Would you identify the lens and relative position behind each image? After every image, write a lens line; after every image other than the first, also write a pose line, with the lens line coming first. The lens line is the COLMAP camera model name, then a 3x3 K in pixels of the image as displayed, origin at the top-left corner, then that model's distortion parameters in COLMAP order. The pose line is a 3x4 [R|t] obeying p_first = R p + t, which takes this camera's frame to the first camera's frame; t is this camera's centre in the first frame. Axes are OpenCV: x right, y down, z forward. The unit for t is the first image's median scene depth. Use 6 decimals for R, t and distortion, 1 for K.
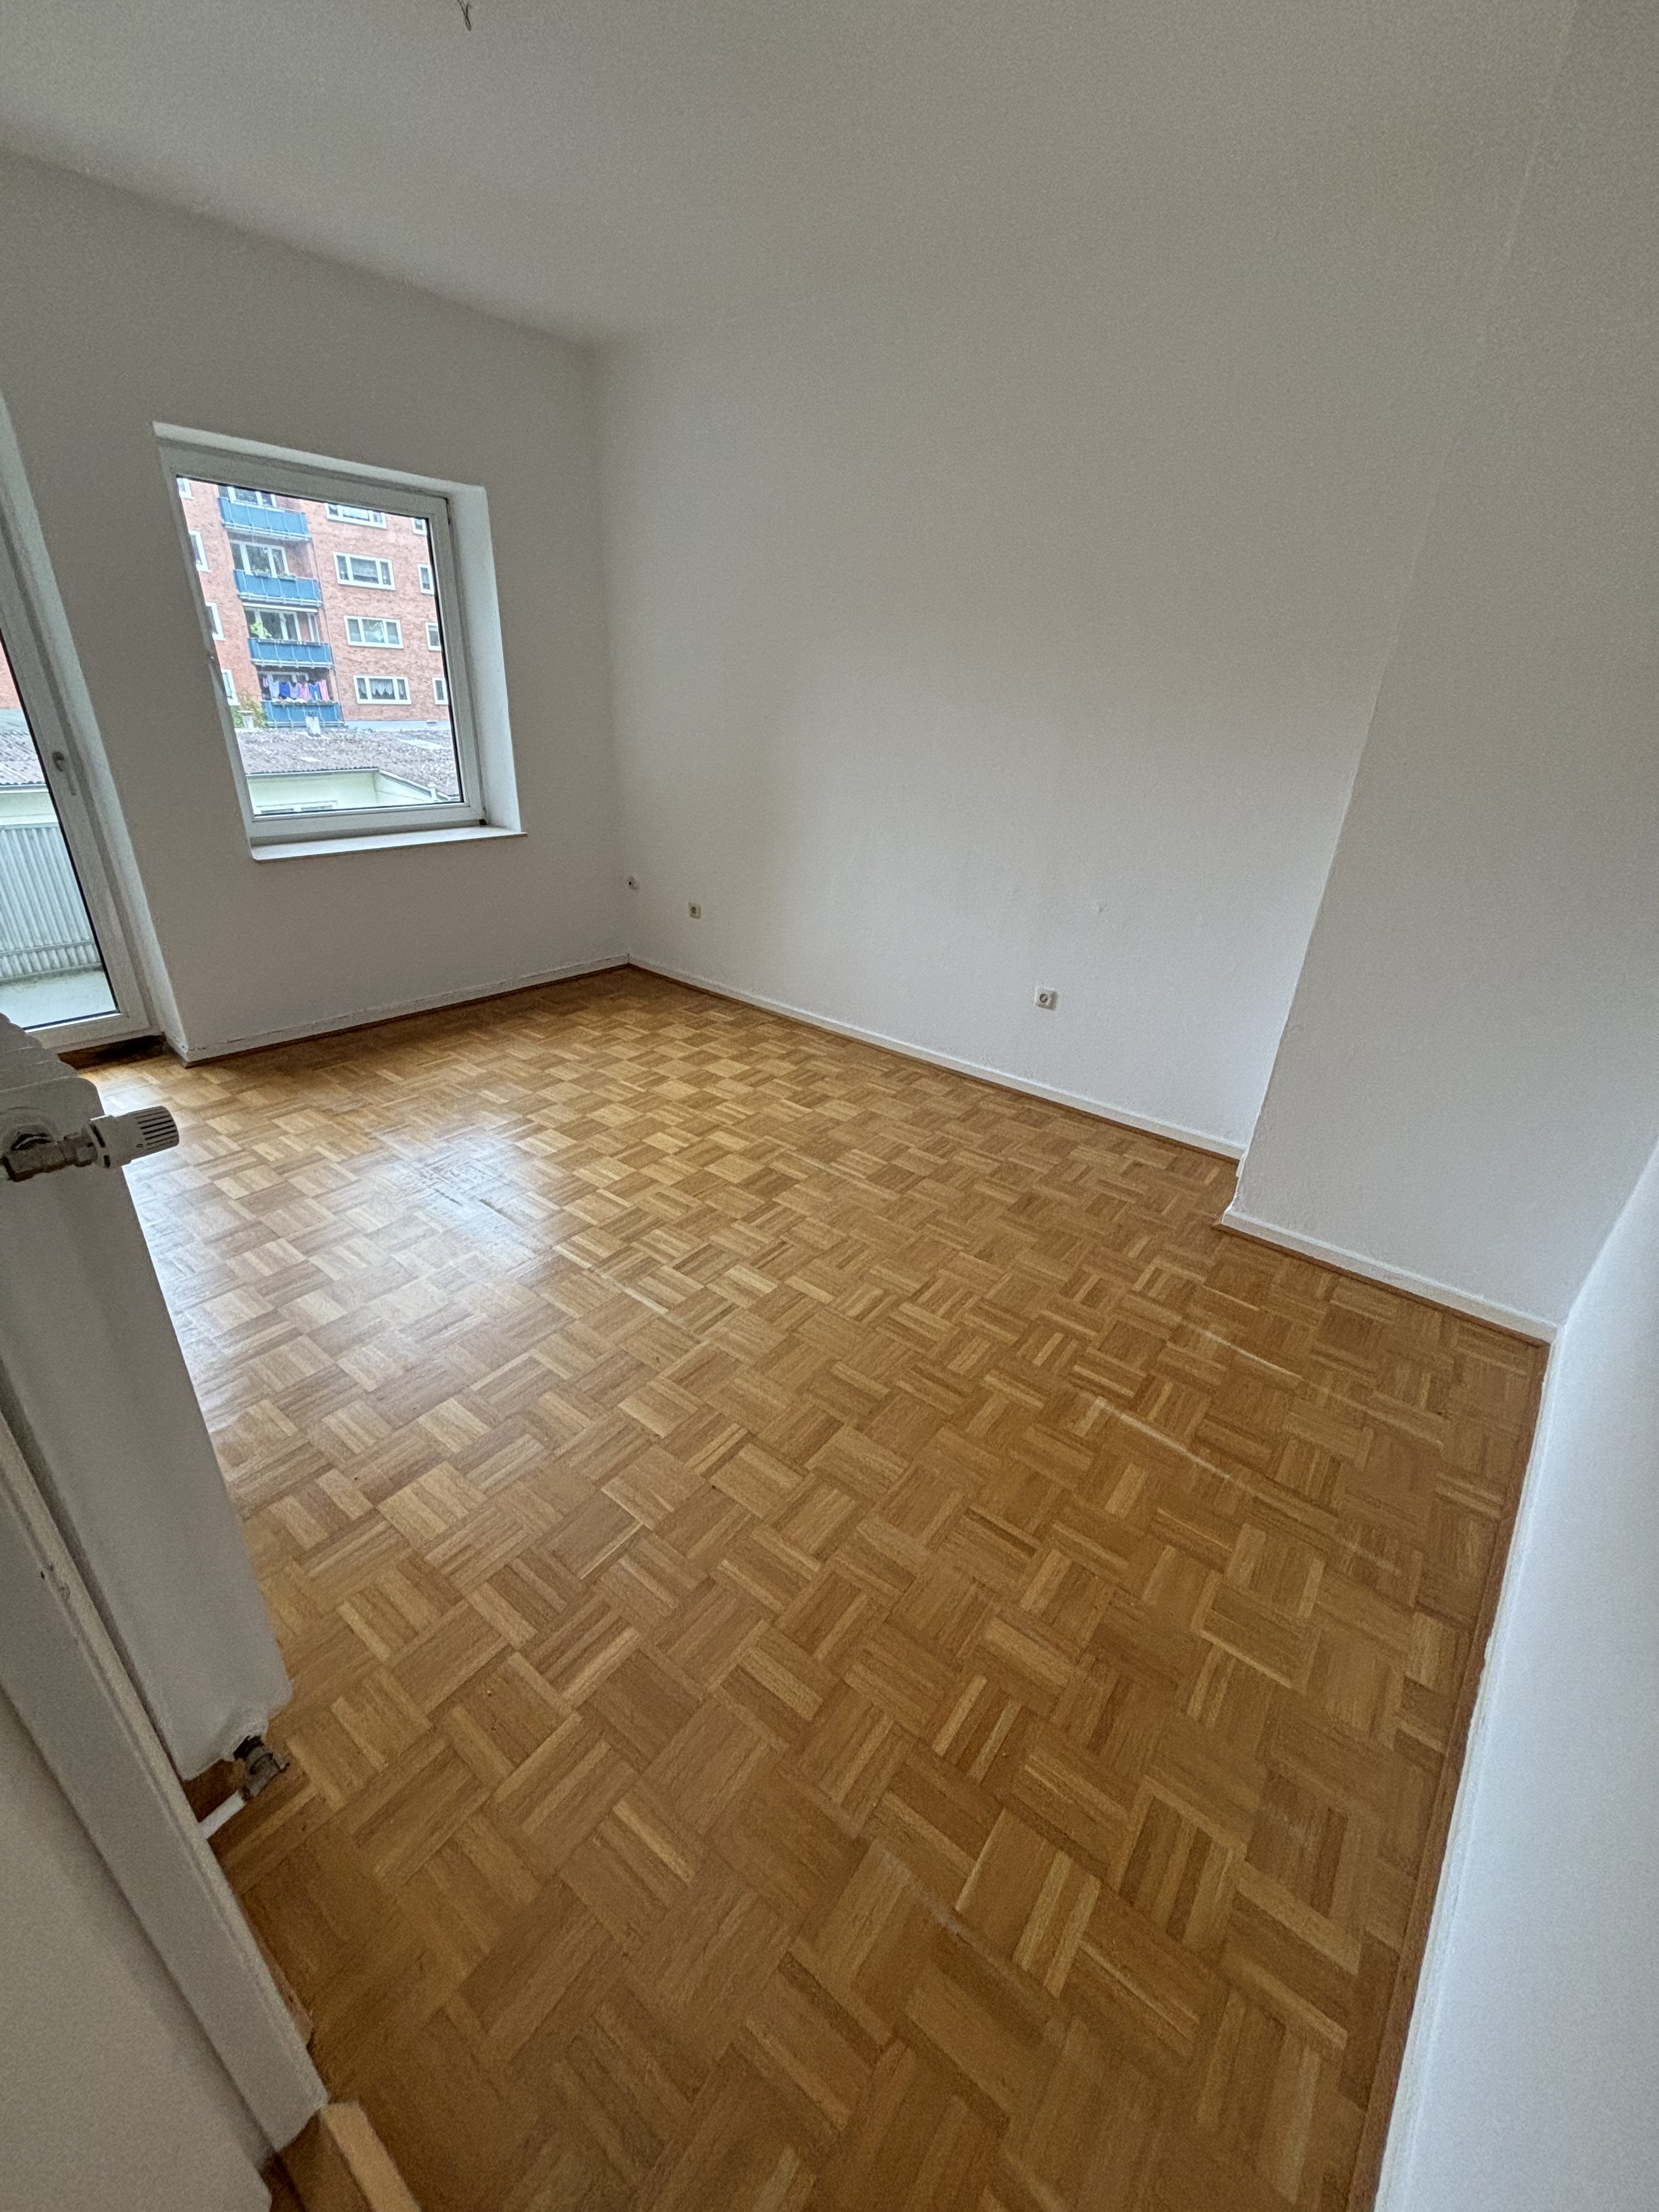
lens RADIAL K [[877.8, 0, 830.0], [0, 877.8, 1091.6], [0, 0, 1]] dist [0.004658, 0.000256]
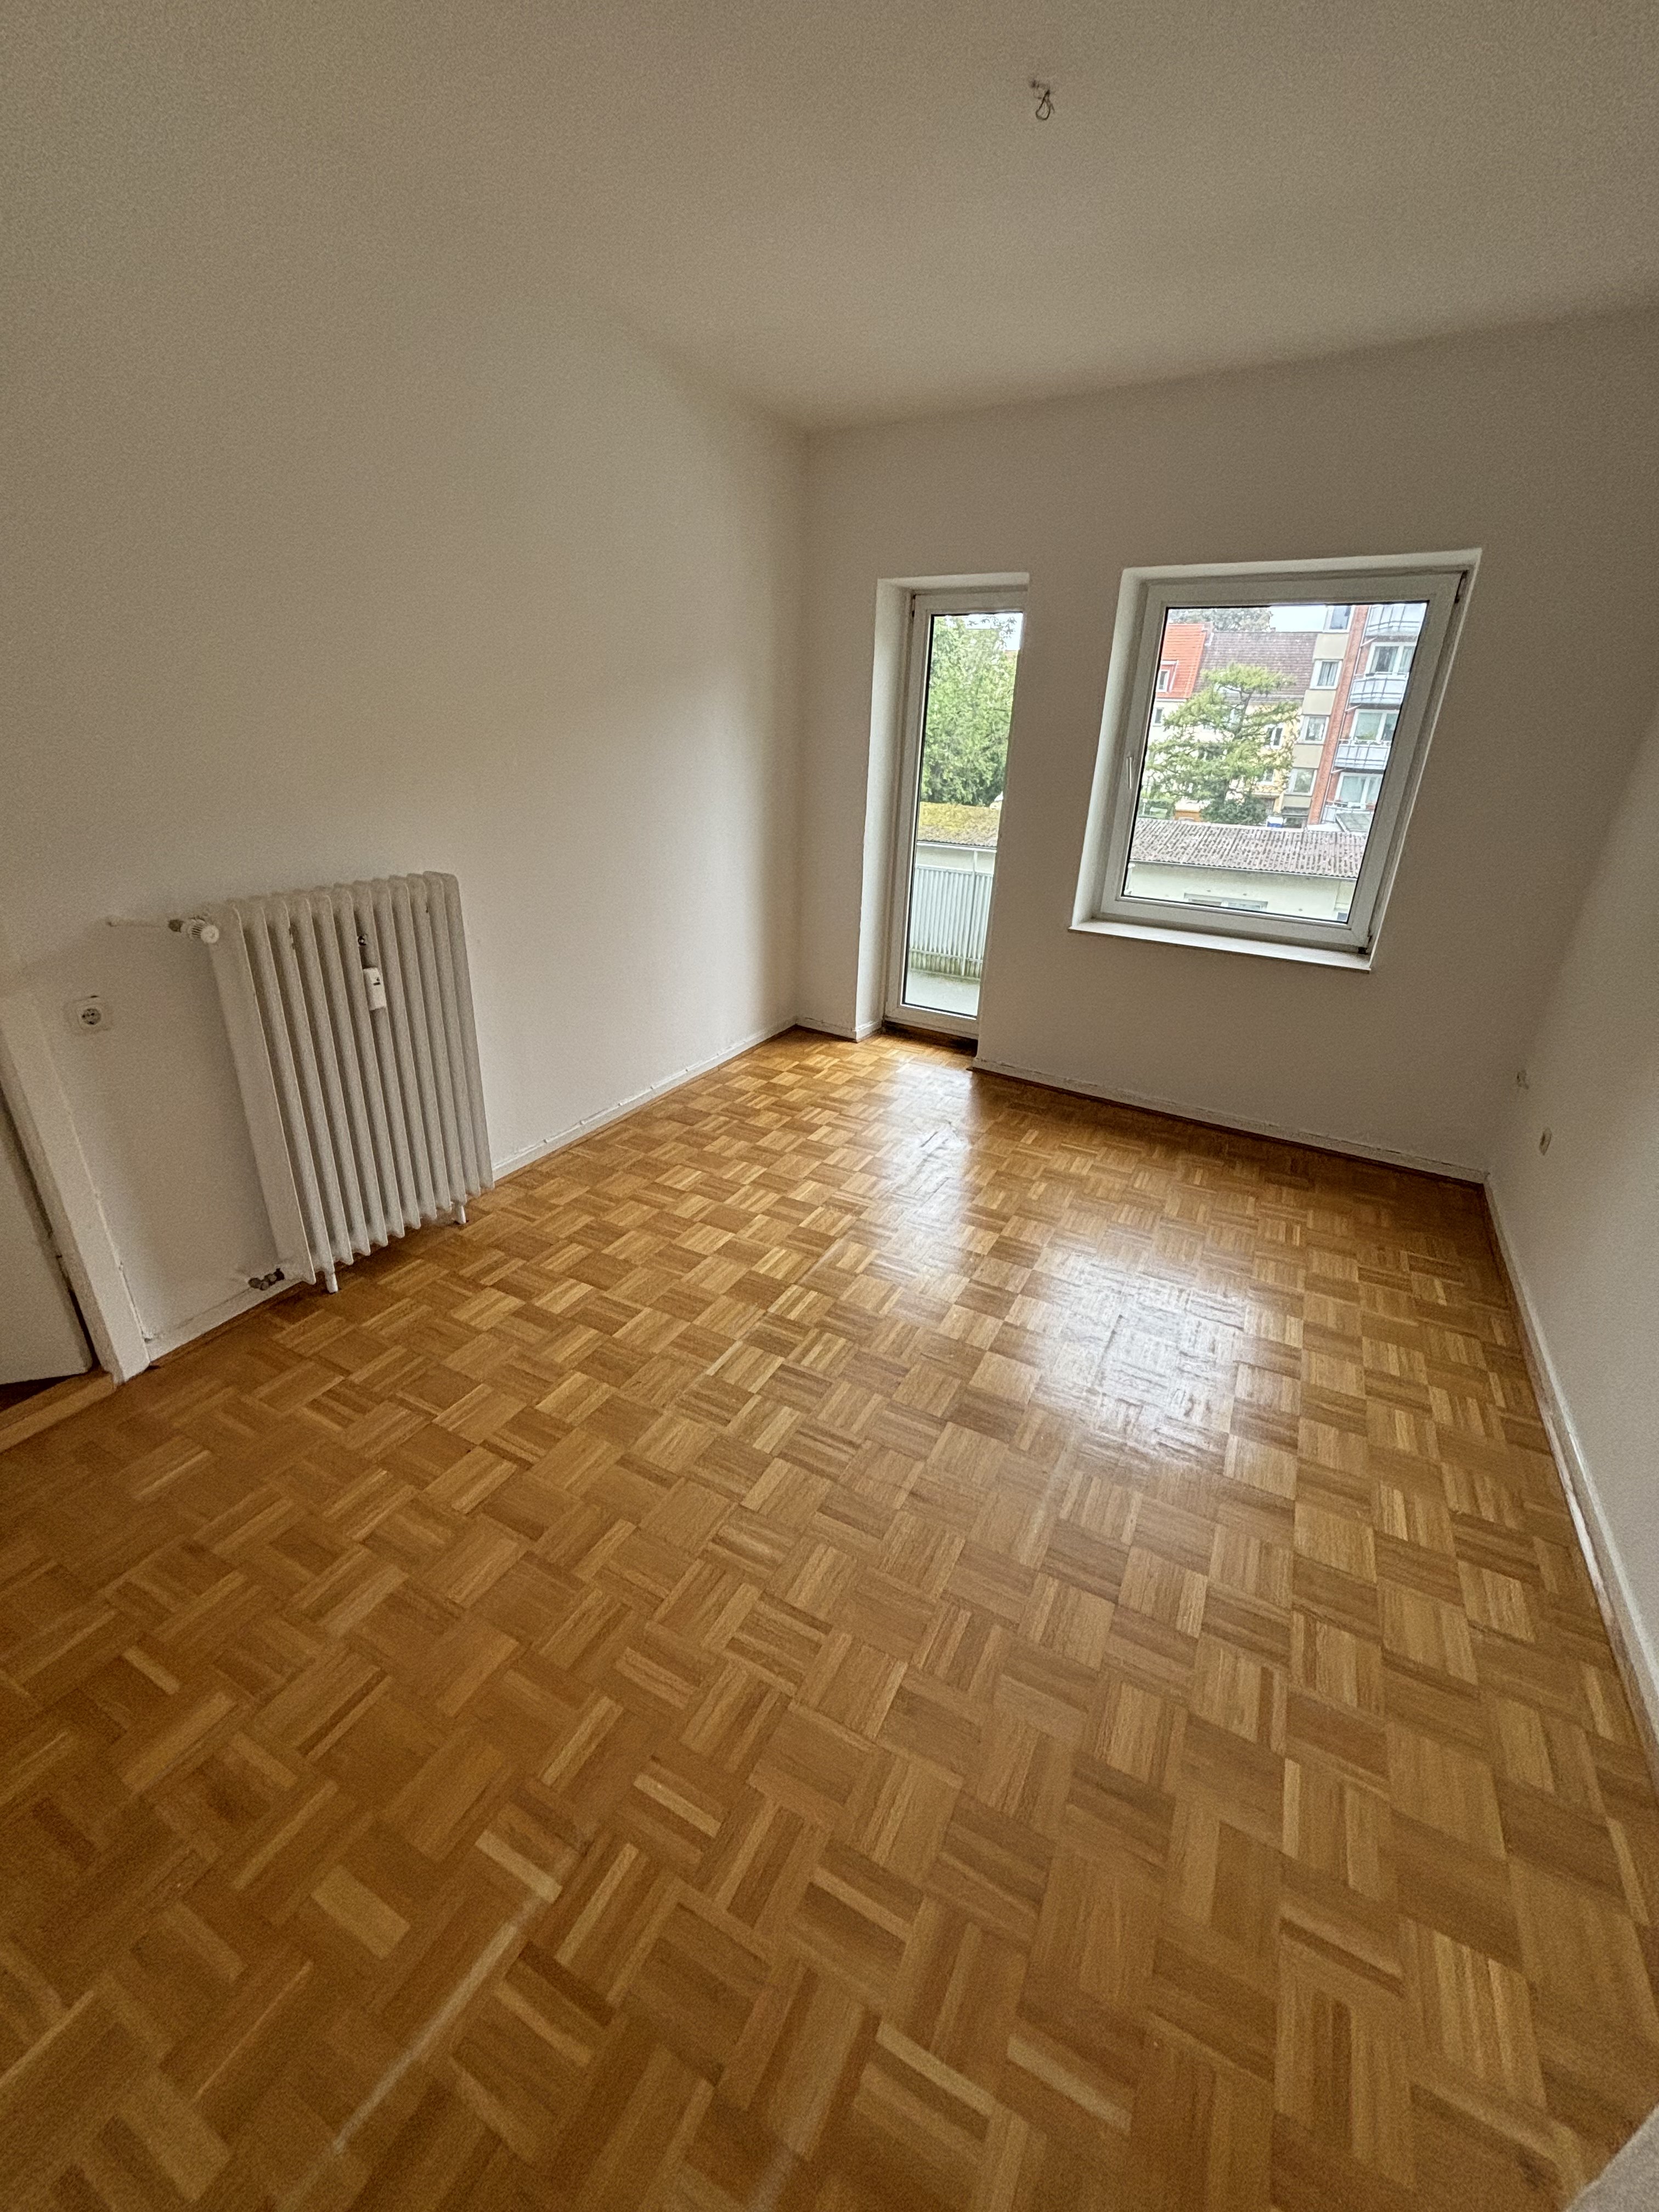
lens RADIAL K [[889.3, 0, 823.3], [0, 889.3, 1086.5], [0, 0, 1]] dist [-0.001148, 0.000616]
pose [[0.171824, 0.325123, -0.929931, 0.595583], [-0.442650, 0.868790, 0.221958, -0.278335], [0.880078, 0.373496, 0.293194, 0.644230]]
